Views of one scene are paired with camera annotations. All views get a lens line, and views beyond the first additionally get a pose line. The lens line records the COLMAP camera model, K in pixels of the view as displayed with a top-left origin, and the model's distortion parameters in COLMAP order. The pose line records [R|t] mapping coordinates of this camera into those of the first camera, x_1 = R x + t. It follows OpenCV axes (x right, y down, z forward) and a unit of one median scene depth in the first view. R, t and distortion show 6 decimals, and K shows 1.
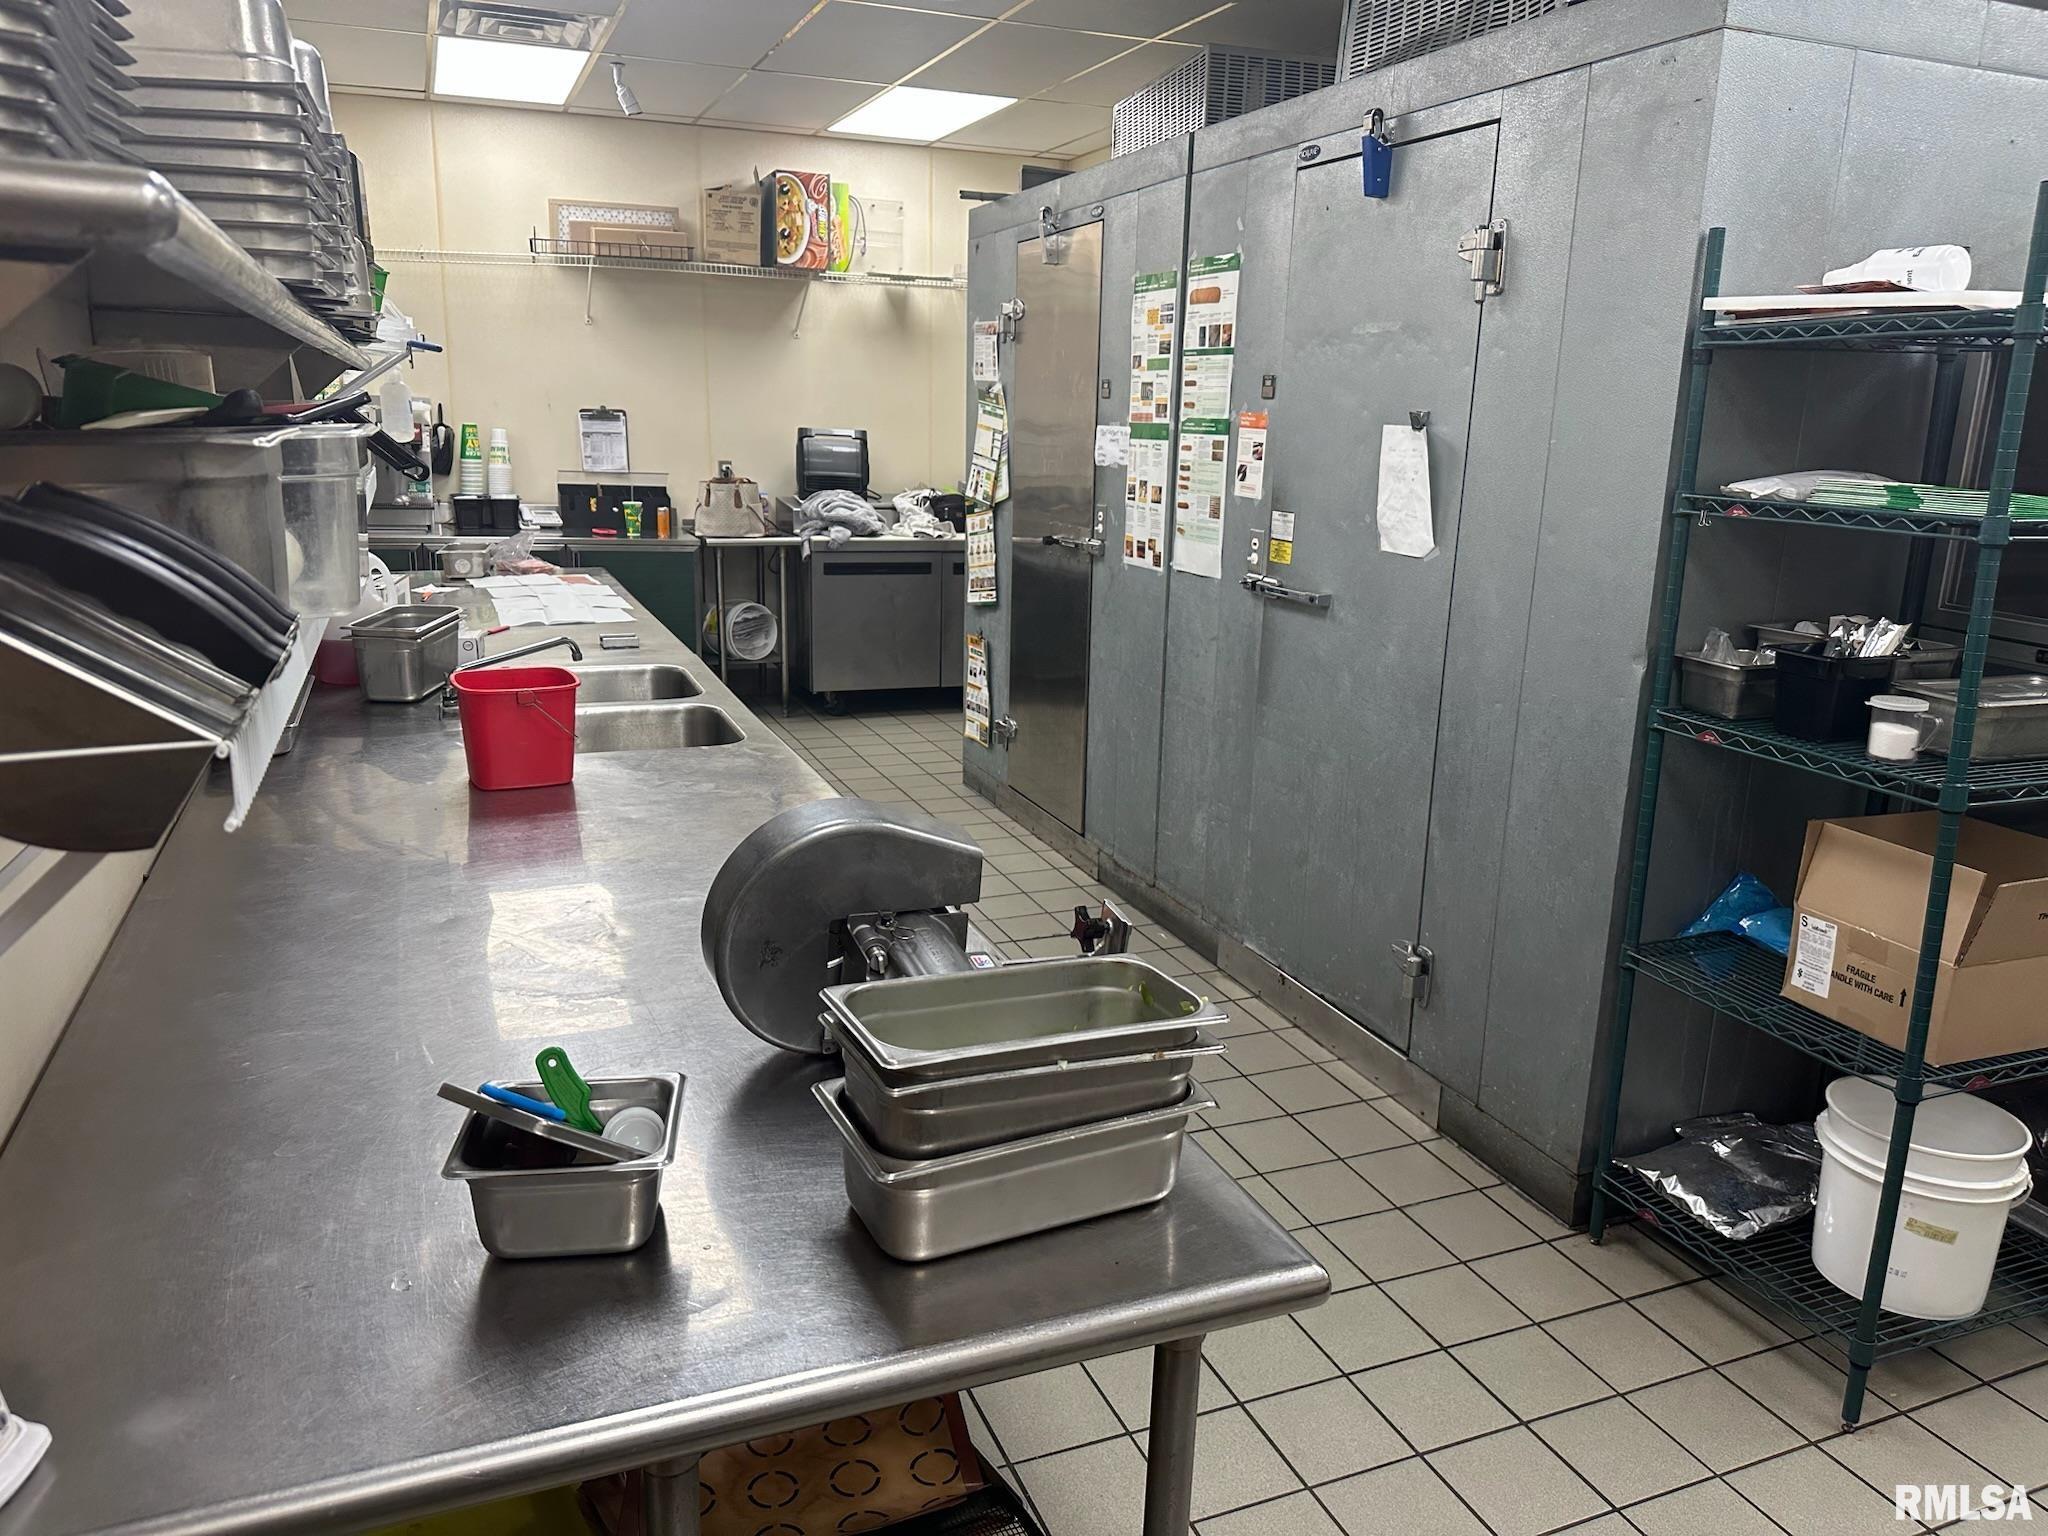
lens RADIAL K [[1465.6, 0, 1031.2], [0, 1465.6, 770.2], [0, 0, 1]] dist [0.084830, -0.000291]
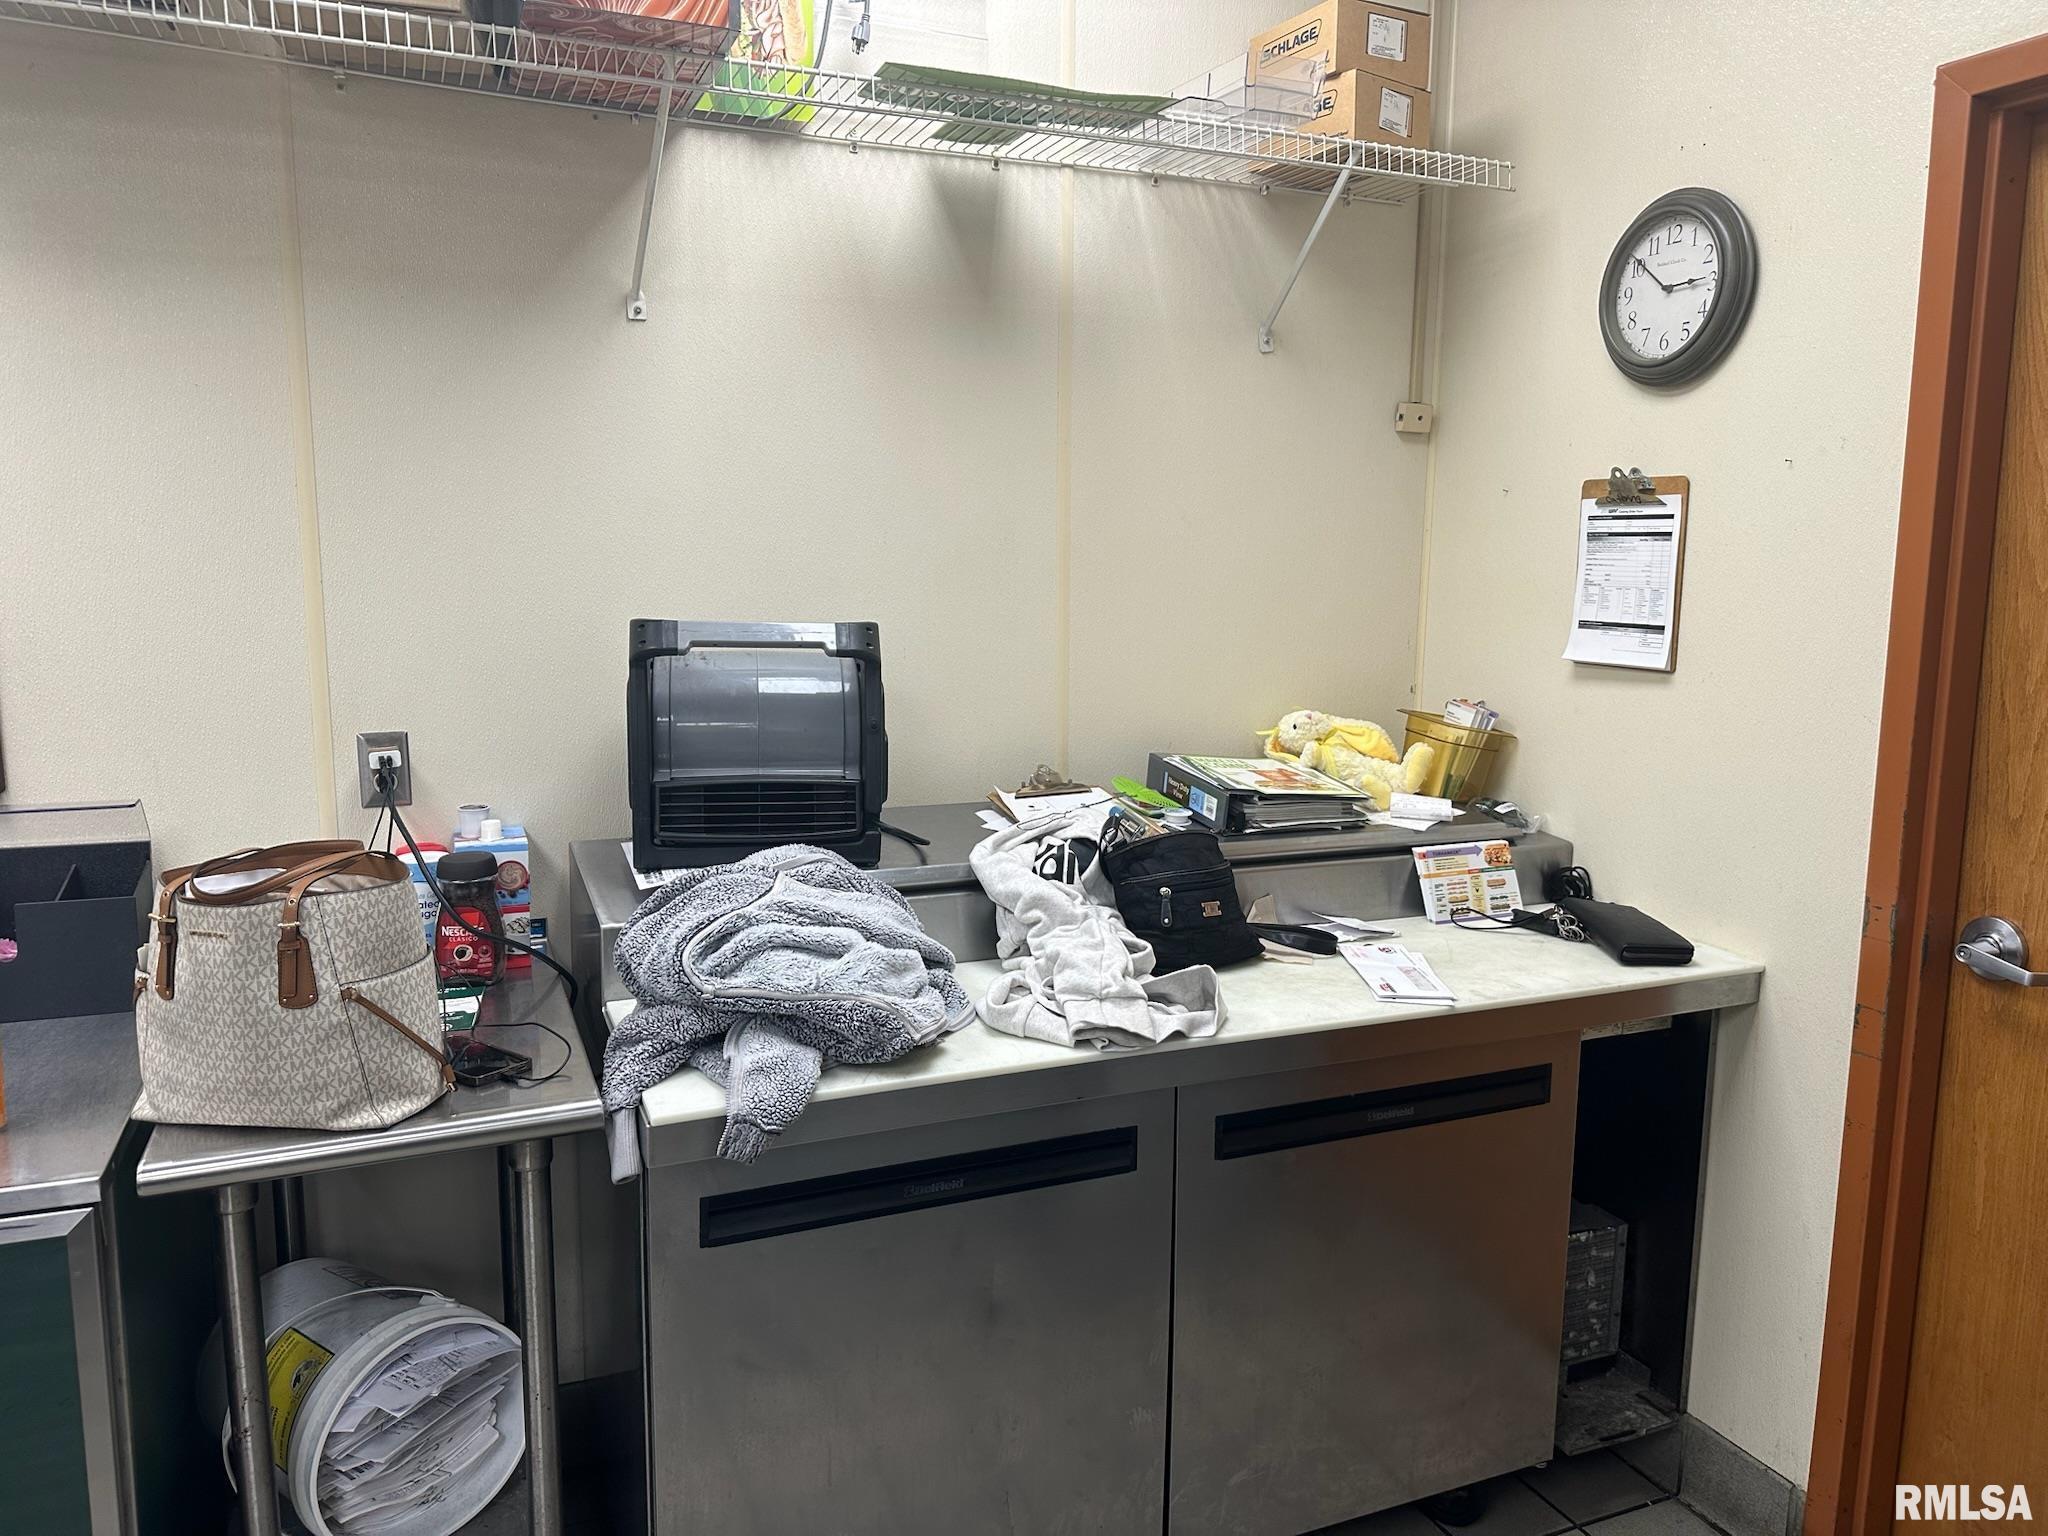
lens RADIAL K [[1442.6, 0, 1024.0], [0, 1442.6, 768.0], [0, 0, 1]] dist [0.070275, -0.098615]
pose [[0.999737, -0.022241, 0.005553, -0.088149], [0.022656, 0.995551, -0.091457, -0.182121], [-0.003494, 0.091559, 0.995793, 0.748637]]
